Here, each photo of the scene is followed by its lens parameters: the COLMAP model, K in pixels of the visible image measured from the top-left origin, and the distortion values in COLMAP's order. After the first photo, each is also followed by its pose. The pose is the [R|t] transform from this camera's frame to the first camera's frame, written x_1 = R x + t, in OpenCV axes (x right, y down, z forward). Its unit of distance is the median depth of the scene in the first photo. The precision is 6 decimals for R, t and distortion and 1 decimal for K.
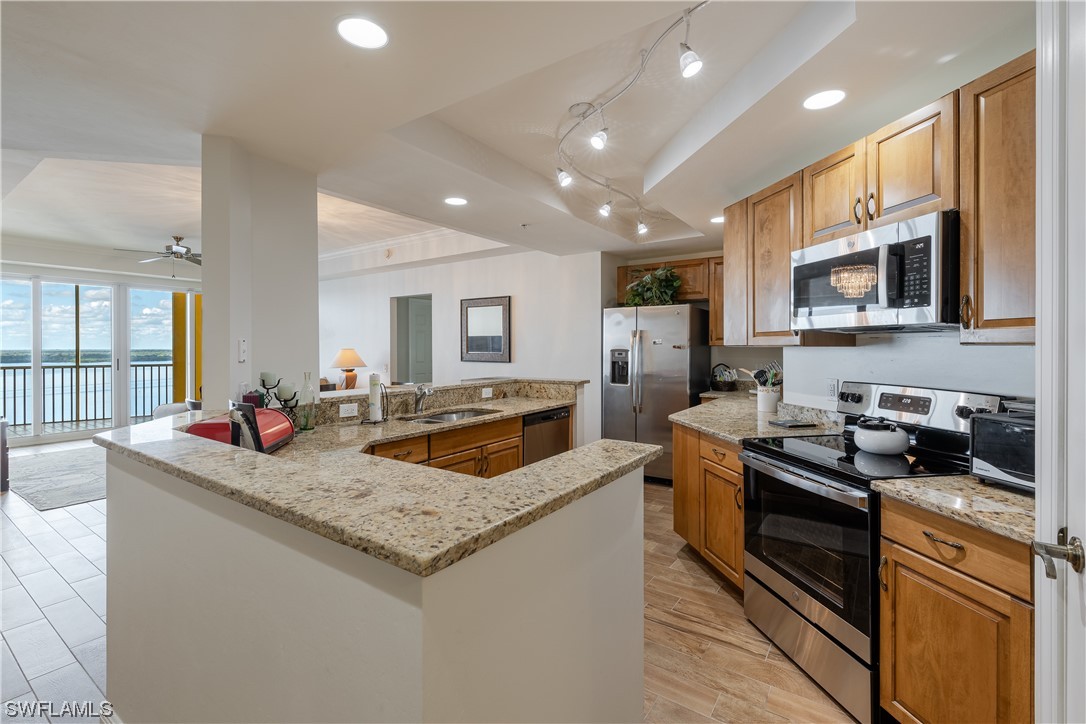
lens RADIAL K [[468.0, 0, 552.1], [0, 468.0, 346.3], [0, 0, 1]] dist [0.000430, -0.000215]
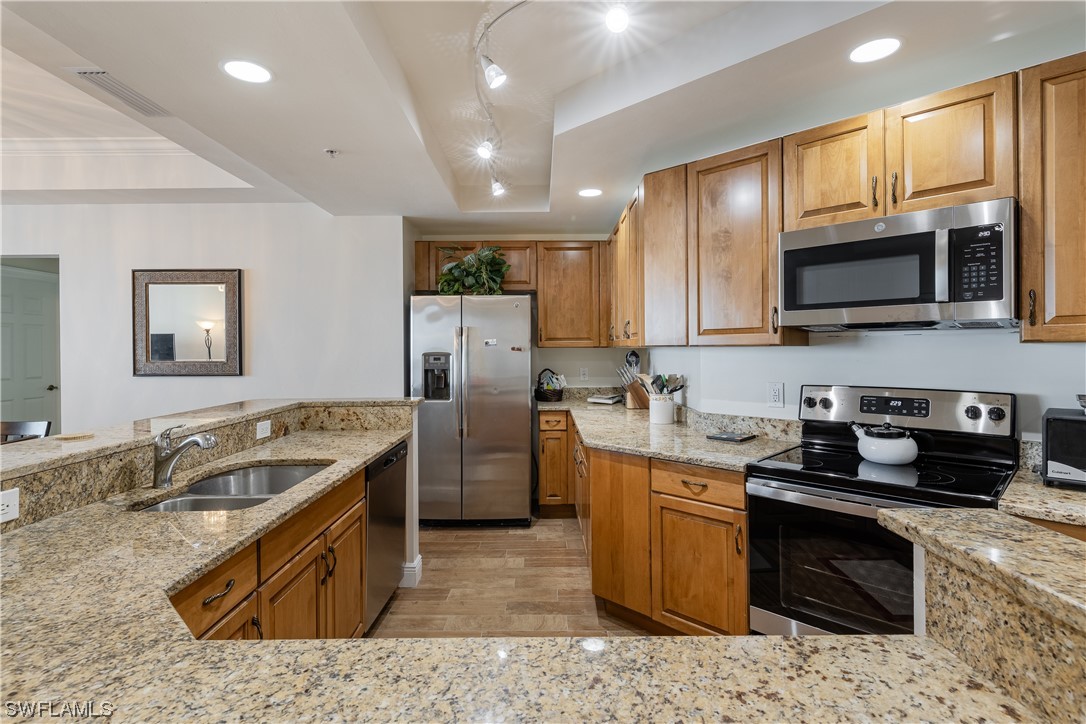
lens RADIAL K [[529.1, 0, 540.8], [0, 529.1, 348.9], [0, 0, 1]] dist [0.002697, -0.000257]
pose [[0.830652, -0.003836, 0.556778, -0.214329], [0.005197, 0.999986, -0.000863, 0.002428], [-0.556767, 0.003610, 0.830661, 0.263099]]
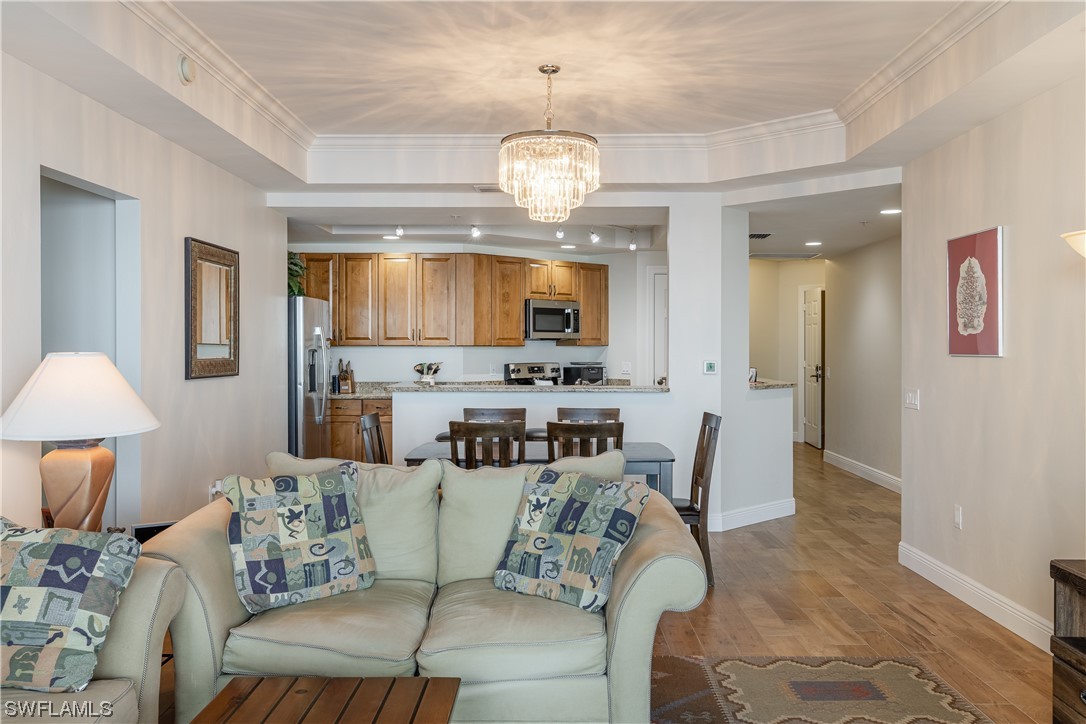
lens RADIAL K [[916.5, 0, 542.7], [0, 916.5, 353.0], [0, 0, 1]] dist [-0.009718, 0.005755]
pose [[-0.541303, -0.002116, 0.840825, -1.650272], [0.002722, 0.999987, 0.004269, 0.007689], [-0.840823, 0.004600, -0.541291, 1.799318]]
